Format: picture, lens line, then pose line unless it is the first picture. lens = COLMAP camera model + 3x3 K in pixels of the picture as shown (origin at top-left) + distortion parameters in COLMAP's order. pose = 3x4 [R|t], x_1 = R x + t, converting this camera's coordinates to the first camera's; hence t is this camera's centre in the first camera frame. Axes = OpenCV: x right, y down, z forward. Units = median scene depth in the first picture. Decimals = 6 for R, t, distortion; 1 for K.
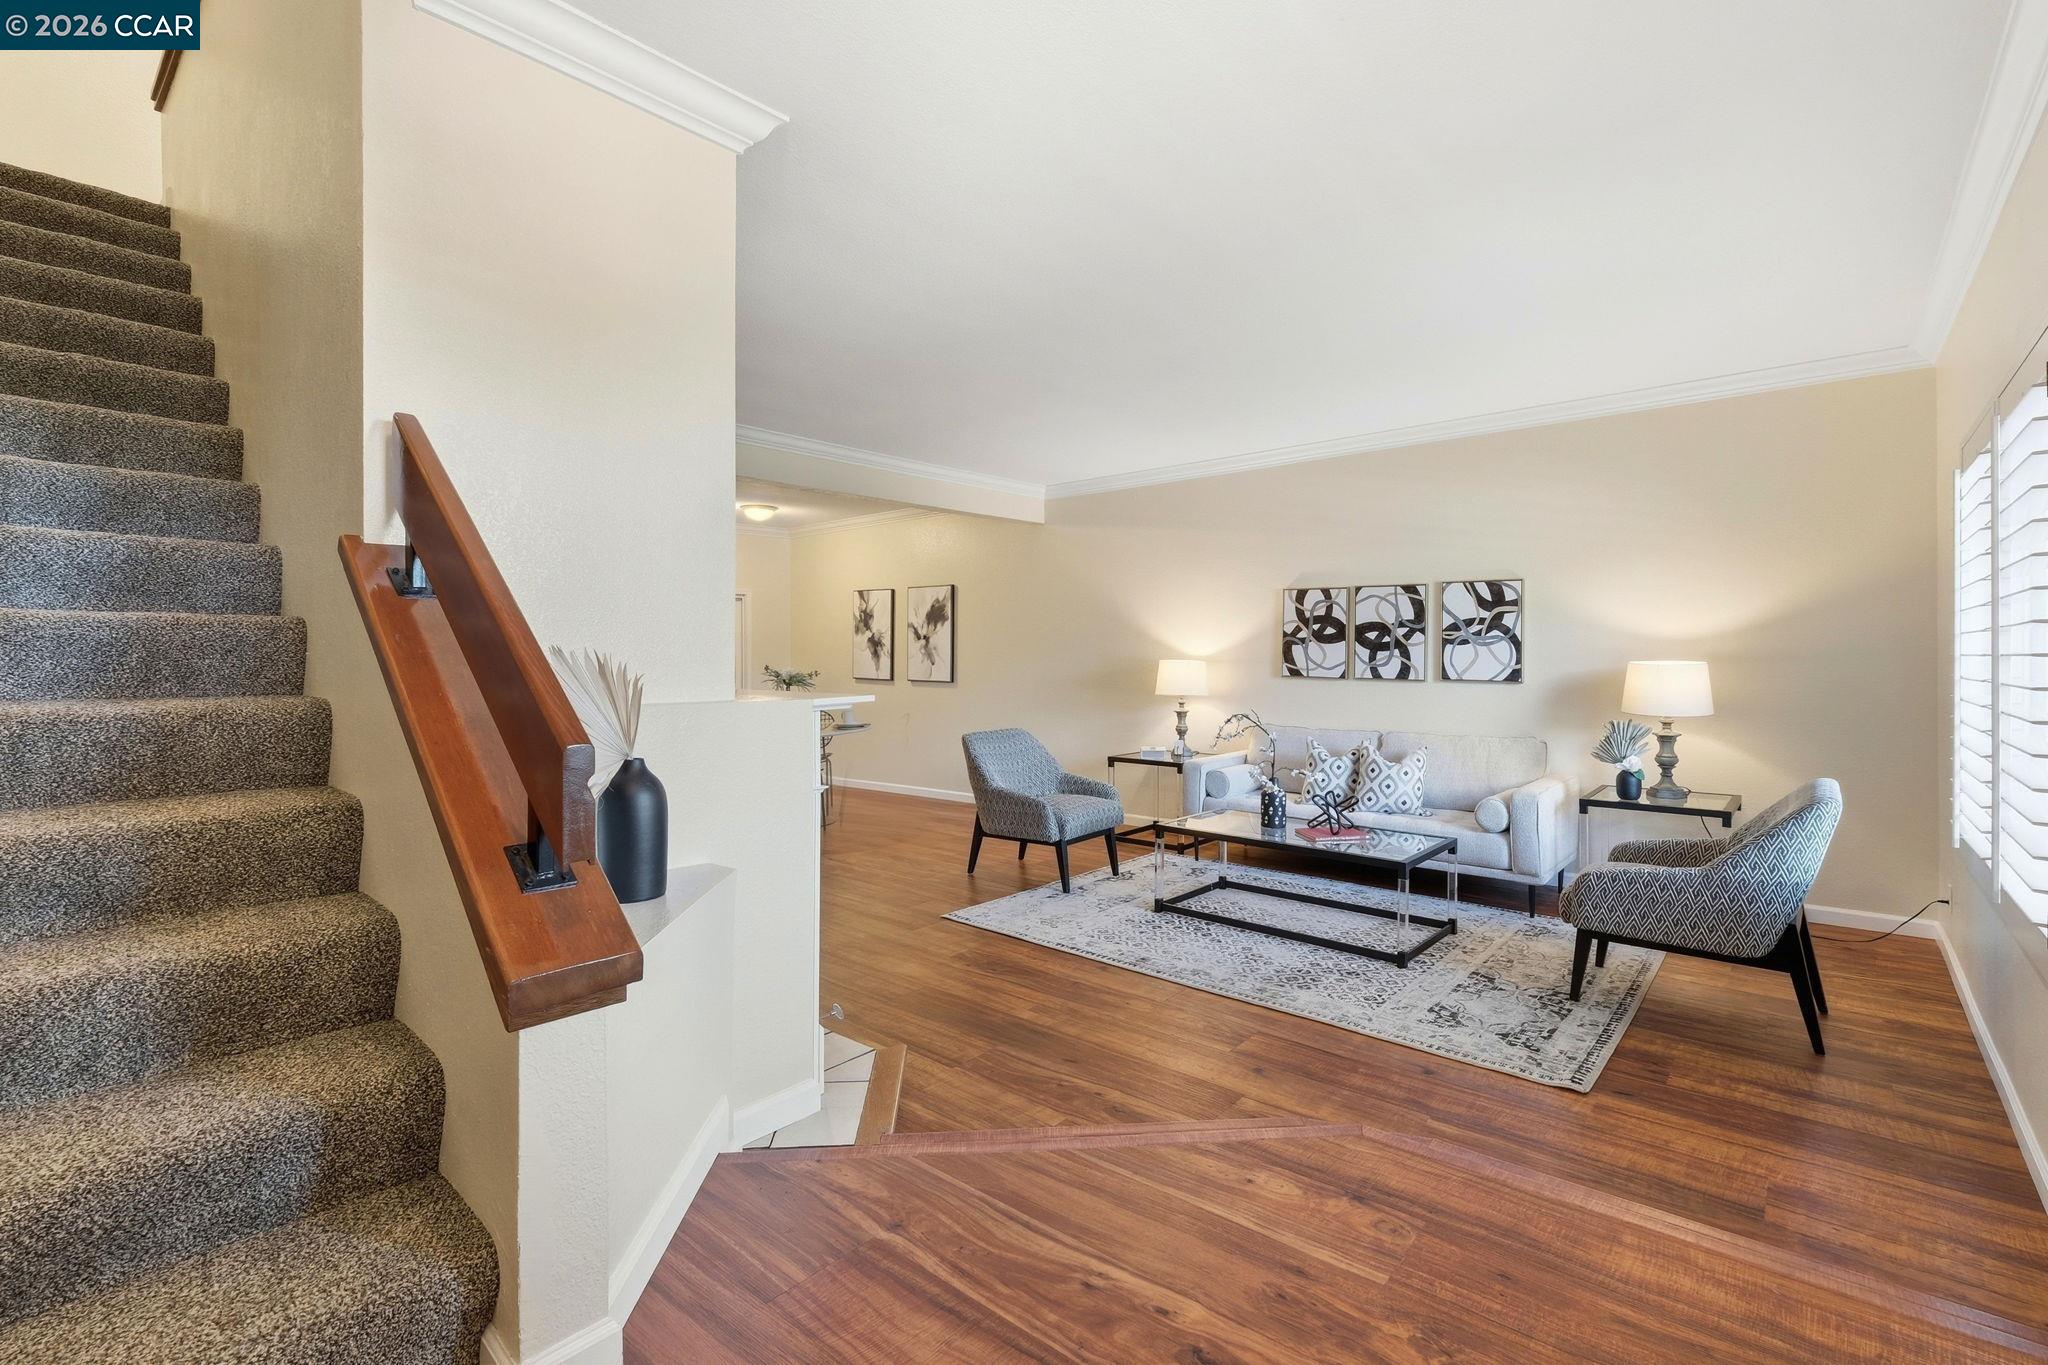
lens RADIAL K [[902.3, 0, 1039.1], [0, 902.3, 666.8], [0, 0, 1]] dist [-0.003795, -0.000046]
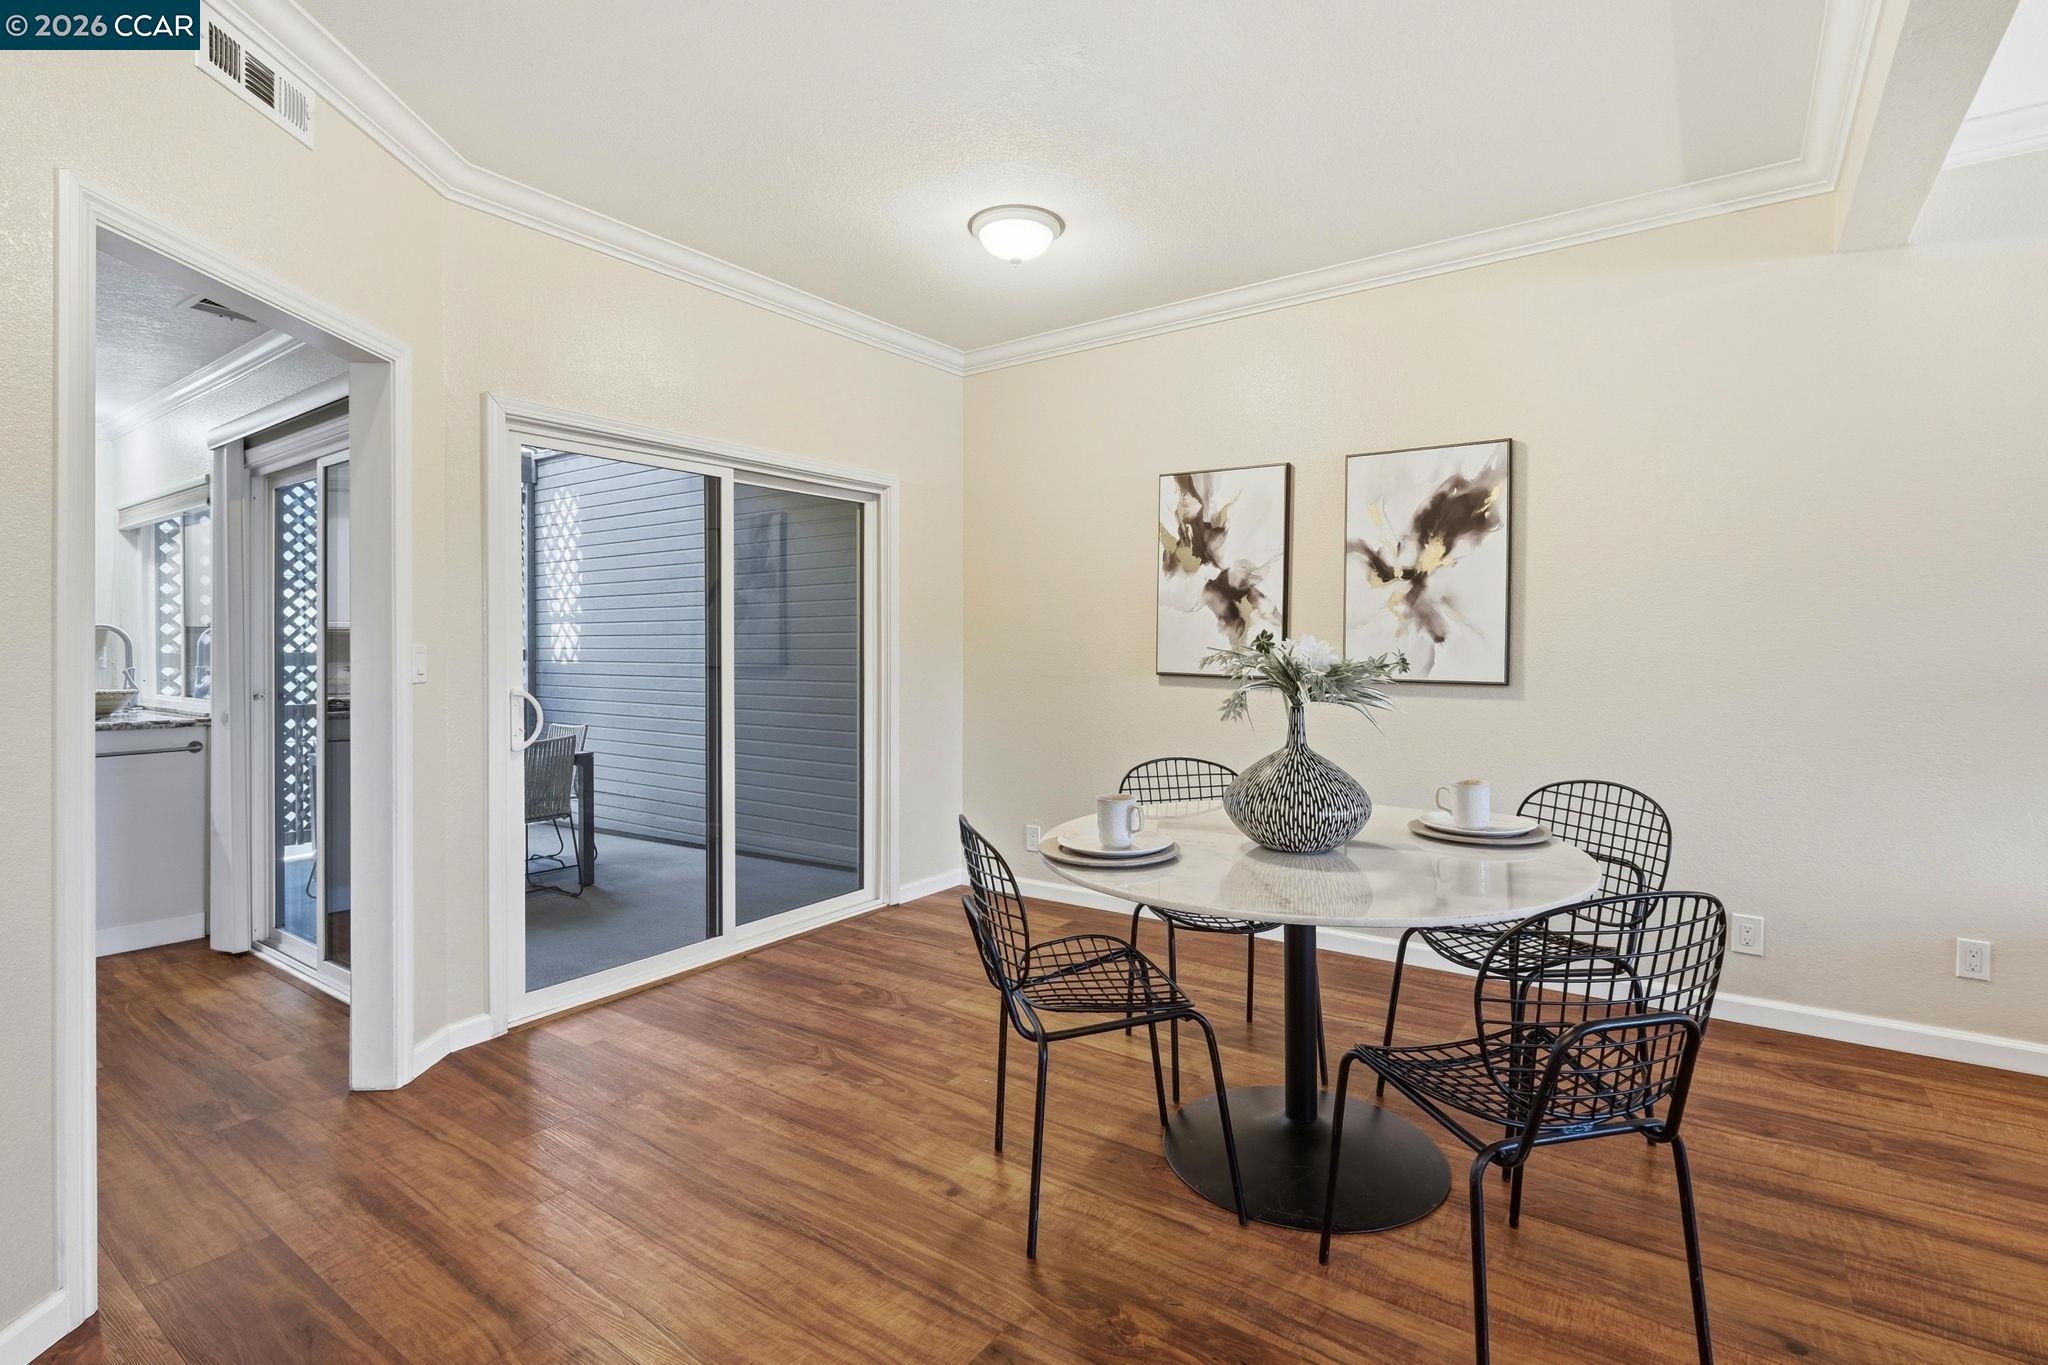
lens RADIAL K [[964.7, 0, 1050.8], [0, 964.7, 662.9], [0, 0, 1]] dist [-0.001030, -0.000605]
pose [[0.995121, -0.001008, 0.098654, -0.501628], [0.000342, 0.999977, 0.006773, 0.006650], [-0.098659, -0.006706, 0.995099, 0.882877]]
